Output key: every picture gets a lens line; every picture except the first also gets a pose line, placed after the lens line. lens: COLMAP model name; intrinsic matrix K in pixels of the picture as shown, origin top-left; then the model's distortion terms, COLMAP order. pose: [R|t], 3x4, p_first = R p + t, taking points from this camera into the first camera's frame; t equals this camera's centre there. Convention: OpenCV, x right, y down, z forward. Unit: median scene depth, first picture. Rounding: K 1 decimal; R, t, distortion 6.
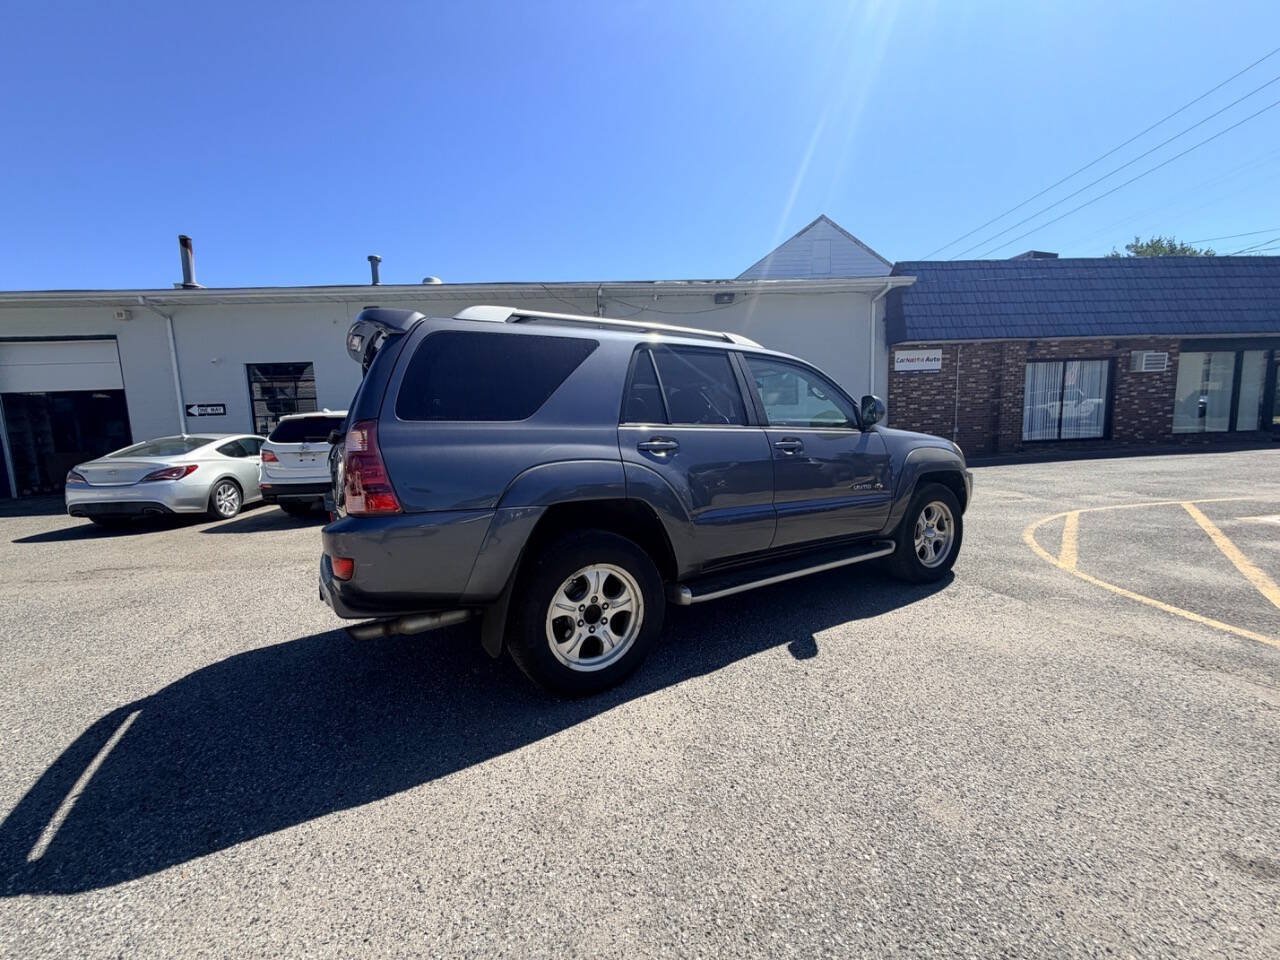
lens RADIAL K [[508.1, 0, 638.8], [0, 508.1, 475.5], [0, 0, 1]] dist [-0.000236, 0.000062]
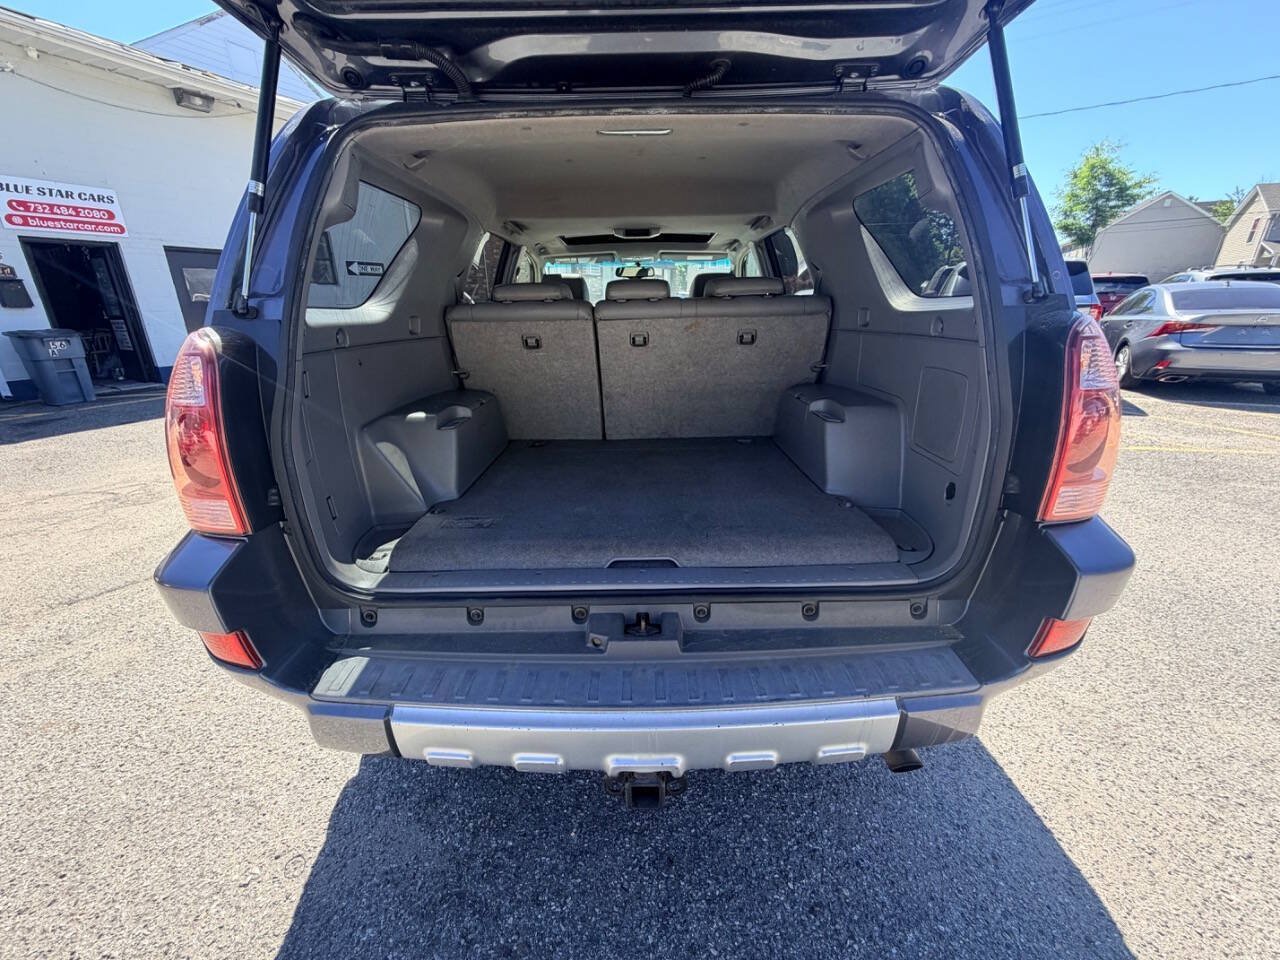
lens RADIAL K [[508.1, 0, 637.4], [0, 508.1, 479.9], [0, 0, 1]] dist [-0.000236, 0.000062]
pose [[0.519913, -0.255340, 0.815164, -0.183525], [0.071280, 0.963920, 0.256473, -0.018158], [-0.851240, -0.075238, 0.519355, 0.175949]]
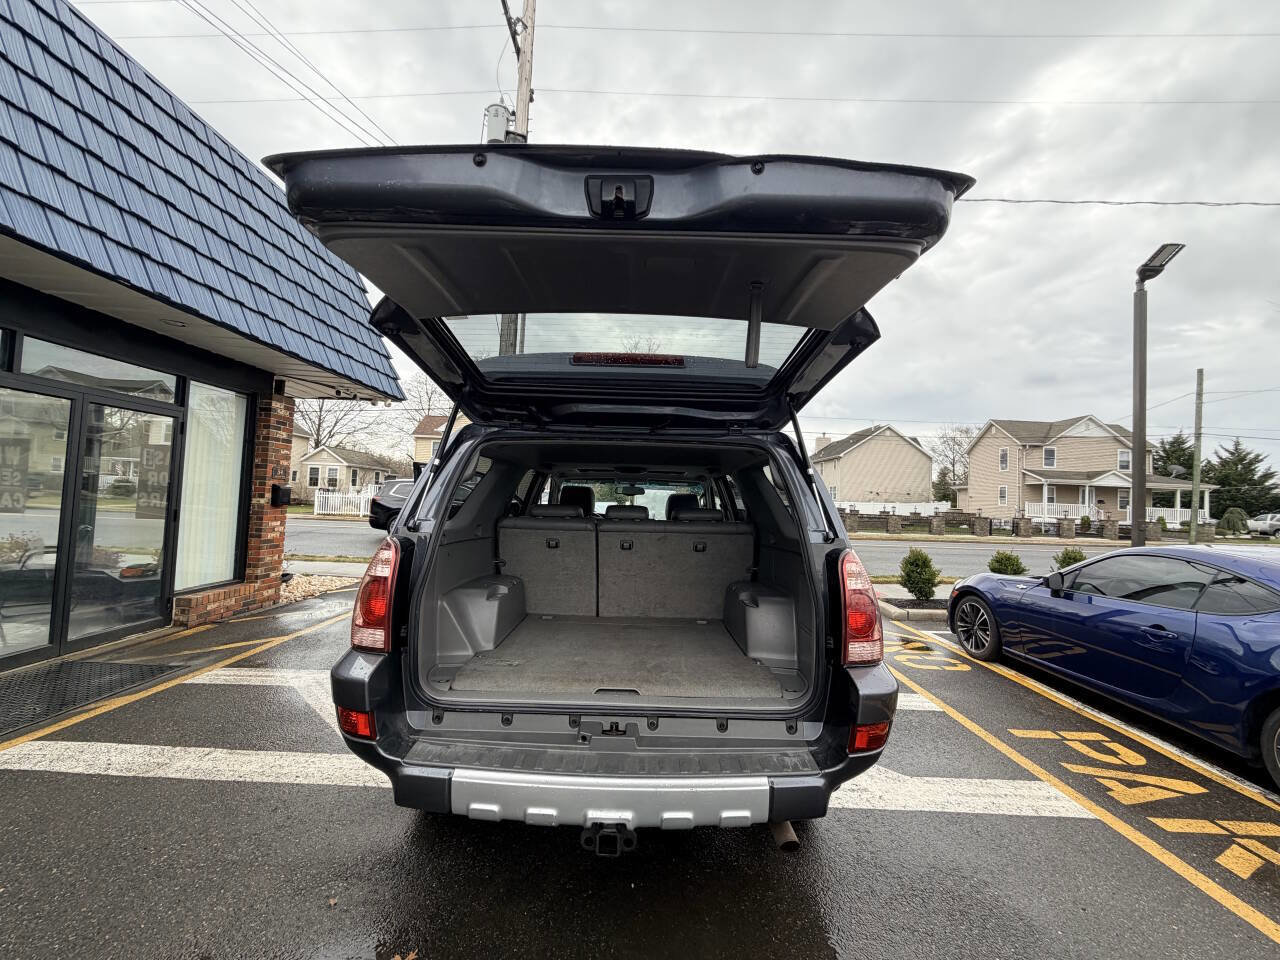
lens RADIAL K [[508.1, 0, 628.3], [0, 508.1, 473.1], [0, 0, 1]] dist [-0.000236, 0.000062]
pose [[0.534841, 0.093283, 0.839788, -0.237870], [0.026676, 0.991528, -0.127127, -0.022626], [-0.844532, 0.090395, 0.527821, 0.136731]]
